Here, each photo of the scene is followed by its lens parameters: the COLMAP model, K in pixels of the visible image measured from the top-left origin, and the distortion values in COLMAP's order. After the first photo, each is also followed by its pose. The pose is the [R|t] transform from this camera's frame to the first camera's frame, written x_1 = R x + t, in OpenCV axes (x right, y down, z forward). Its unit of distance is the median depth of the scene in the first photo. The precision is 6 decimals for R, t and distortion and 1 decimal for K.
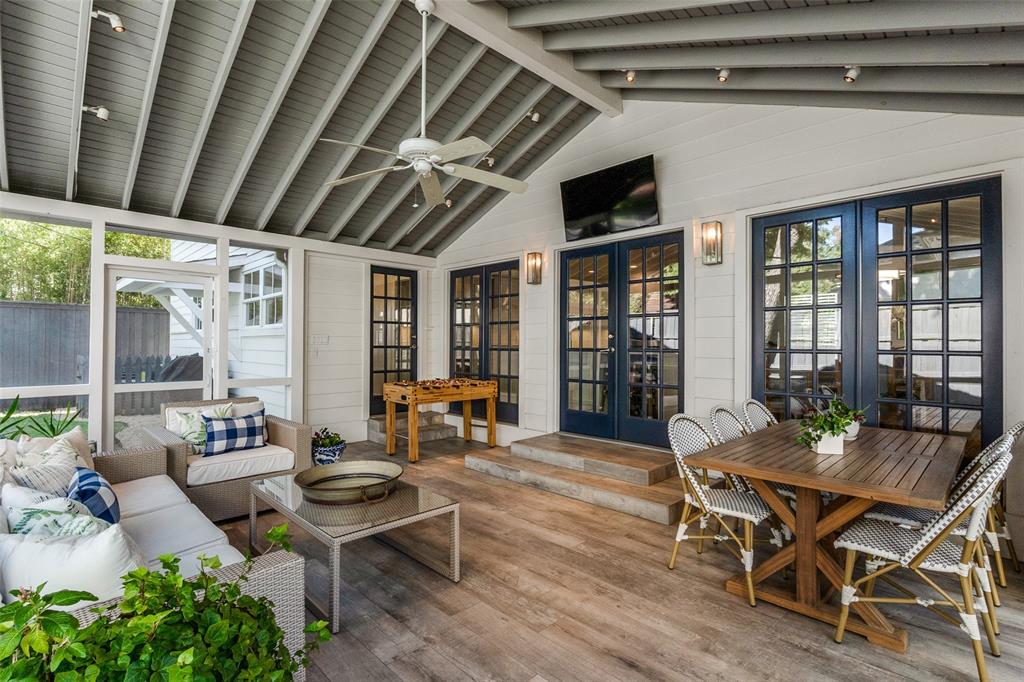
lens RADIAL K [[486.1, 0, 511.3], [0, 486.1, 348.7], [0, 0, 1]] dist [-0.003290, 0.000717]
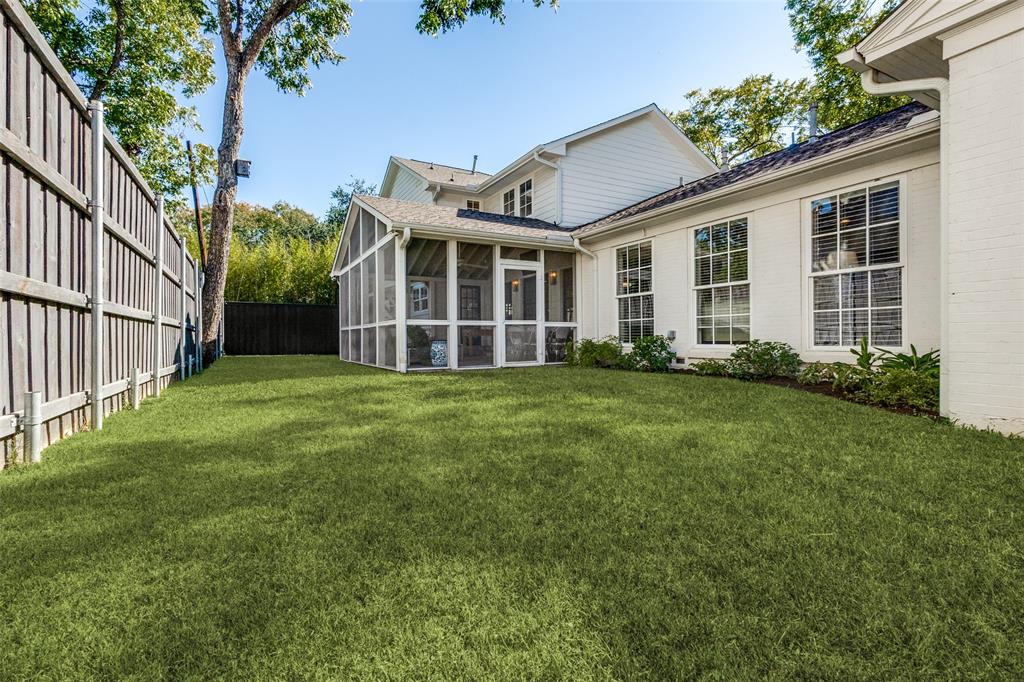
lens RADIAL K [[486.1, 0, 511.3], [0, 486.1, 348.7], [0, 0, 1]] dist [-0.003290, 0.000717]
pose [[0.960936, -0.005188, -0.276722, 0.605710], [0.009278, 0.999866, 0.013474, 0.112807], [0.276615, -0.015515, 0.960856, -1.232722]]
